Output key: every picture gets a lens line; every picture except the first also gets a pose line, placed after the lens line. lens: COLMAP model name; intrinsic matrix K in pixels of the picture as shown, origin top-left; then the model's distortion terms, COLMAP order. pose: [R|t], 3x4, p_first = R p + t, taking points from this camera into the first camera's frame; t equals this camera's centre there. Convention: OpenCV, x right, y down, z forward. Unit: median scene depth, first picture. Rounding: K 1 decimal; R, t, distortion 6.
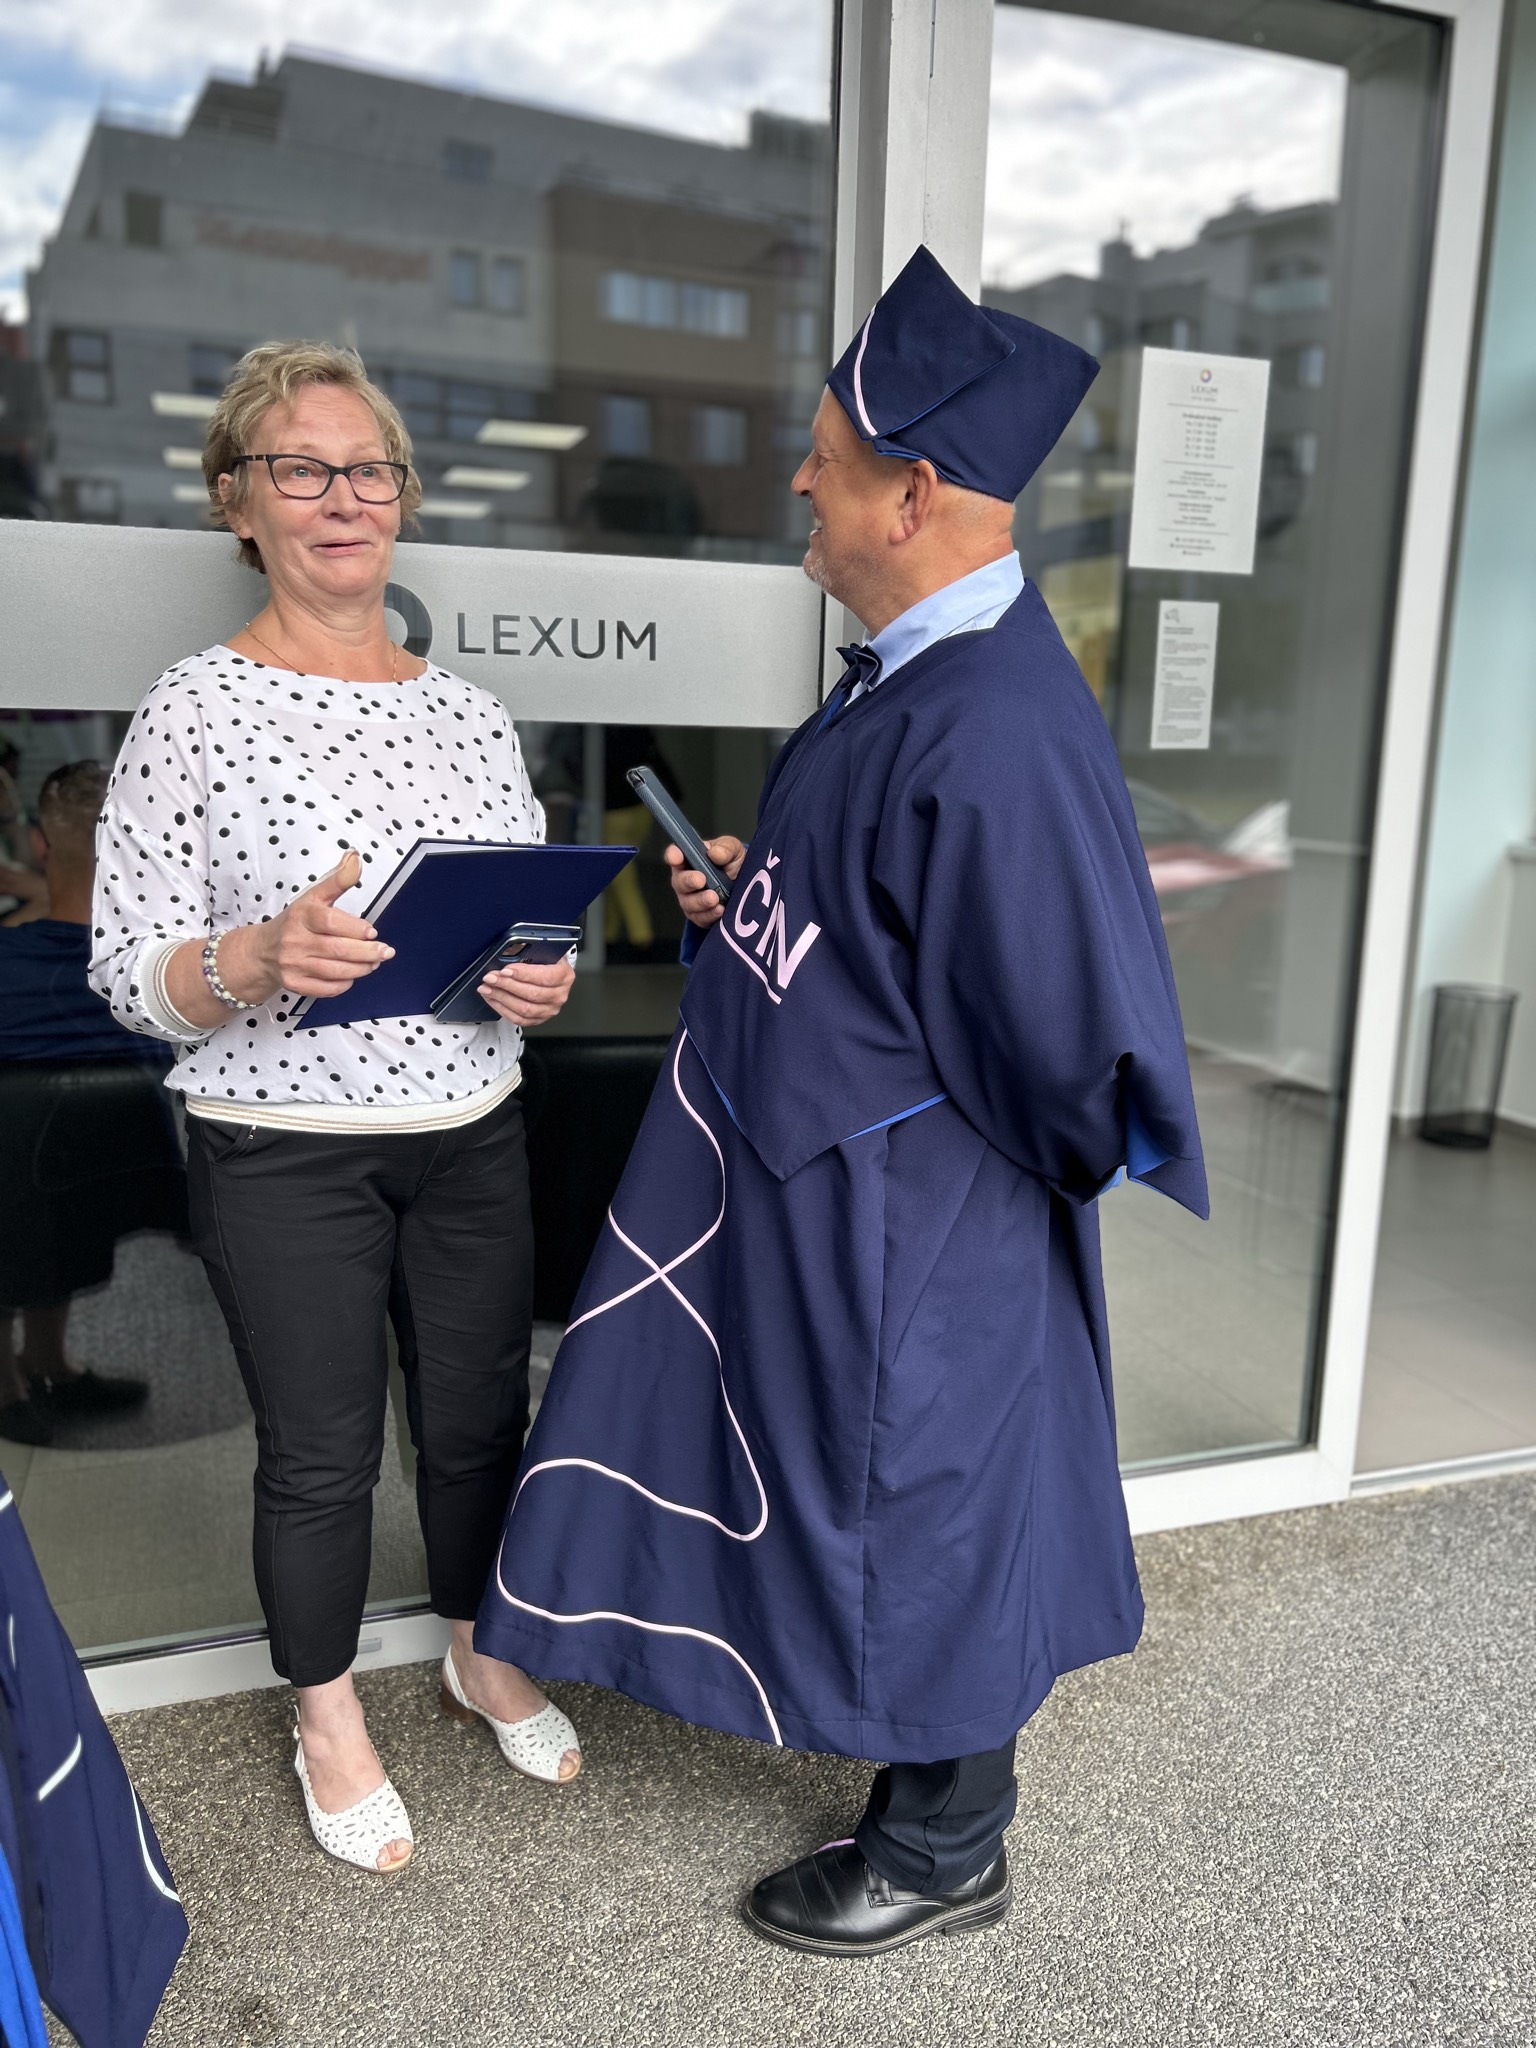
lens RADIAL K [[1544.2, 0, 760.0], [0, 1544.2, 1023.9], [0, 0, 1]] dist [0.036148, -0.034677]
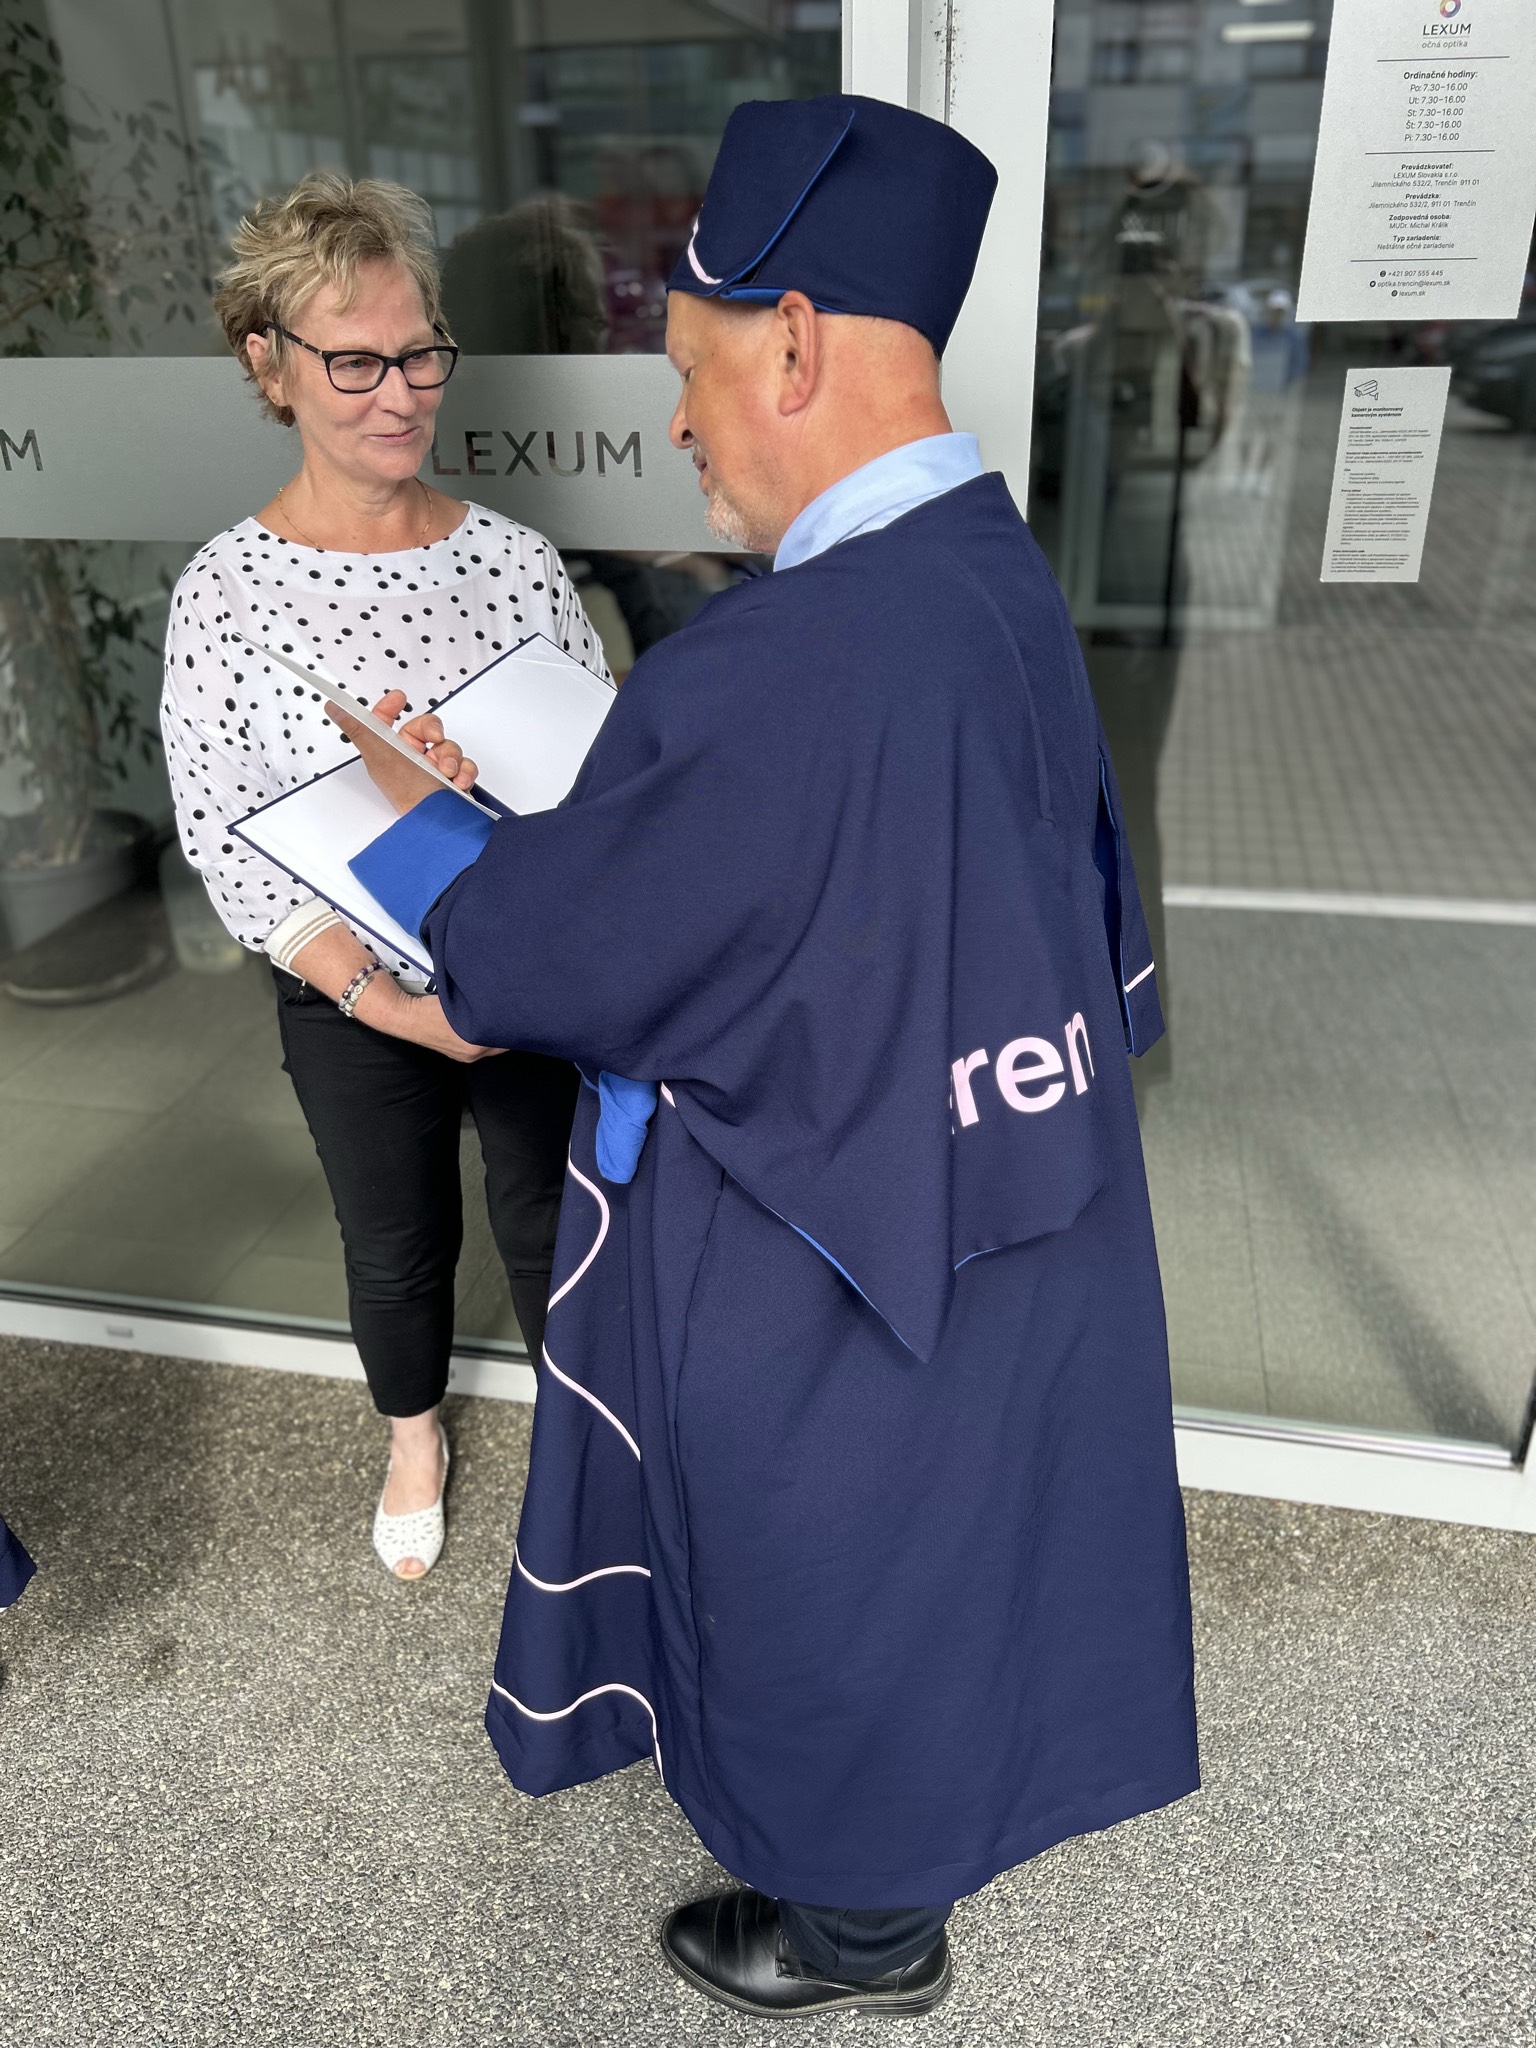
lens RADIAL K [[1544.2, 0, 760.0], [0, 1544.2, 1023.9], [0, 0, 1]] dist [0.036148, -0.034677]
pose [[0.856204, 0.192064, -0.479611, 0.476180], [-0.060805, 0.959340, 0.275624, -0.186144], [0.513048, -0.206828, 0.833069, 0.240234]]
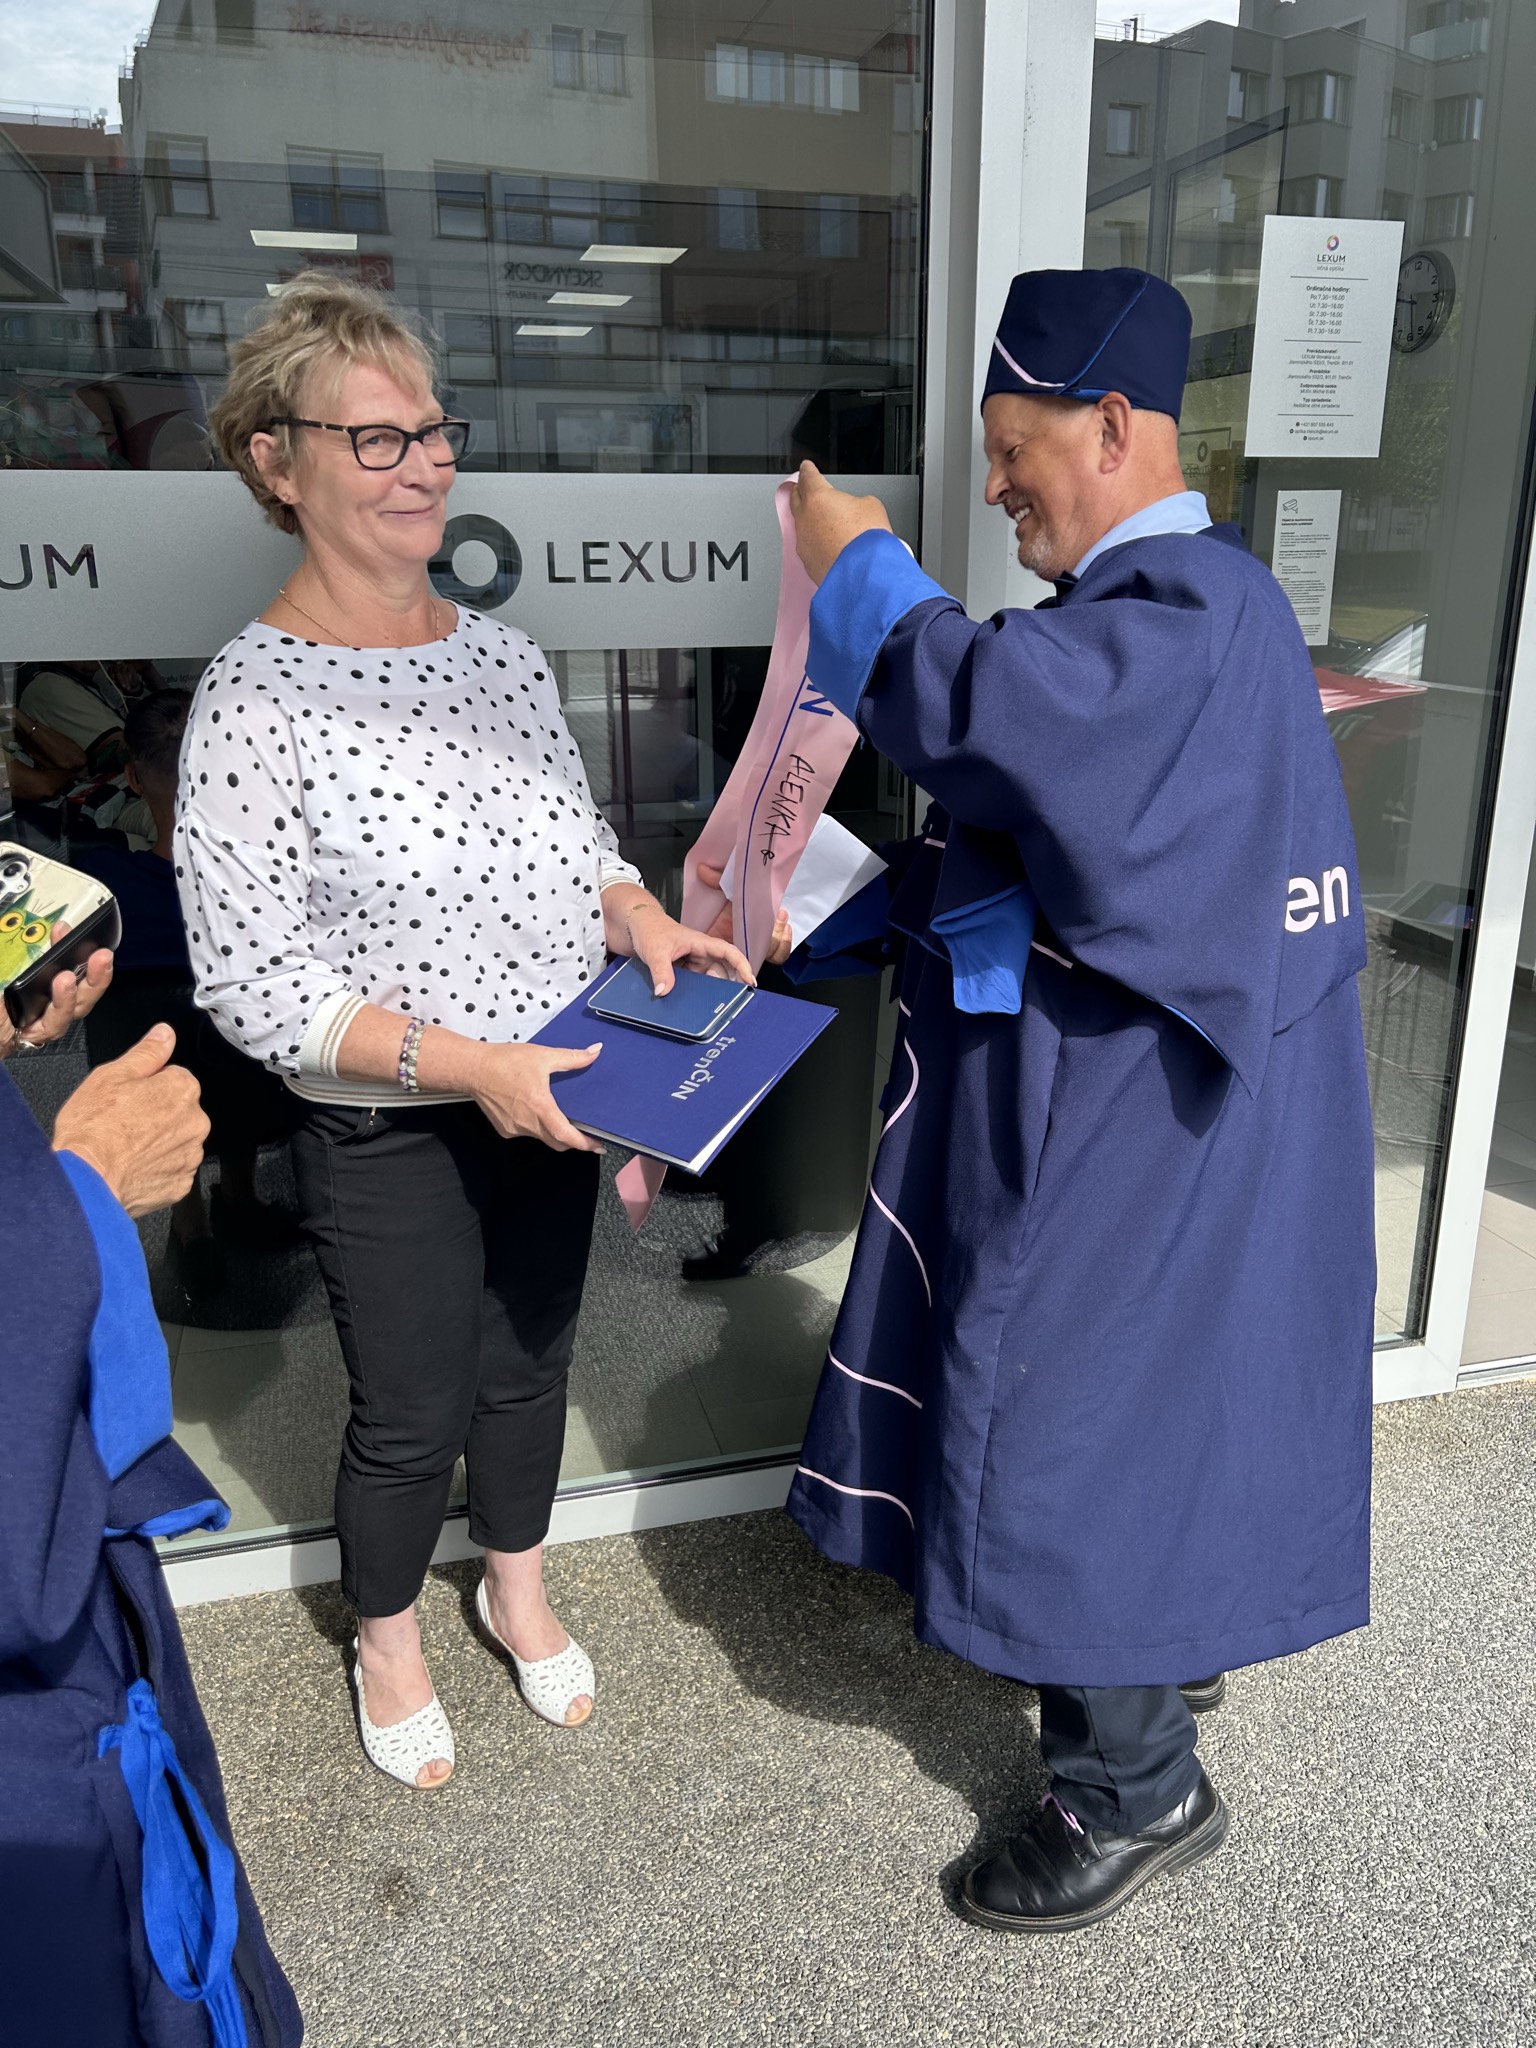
lens RADIAL K [[1543.7, 0, 772.1], [0, 1543.7, 1006.4], [0, 0, 1]] dist [0.033626, -0.029976]
pose [[0.997486, -0.006875, -0.070527, 0.015065], [0.014354, 0.994252, 0.106099, -0.071549], [0.069392, -0.106845, 0.991851, 0.000342]]
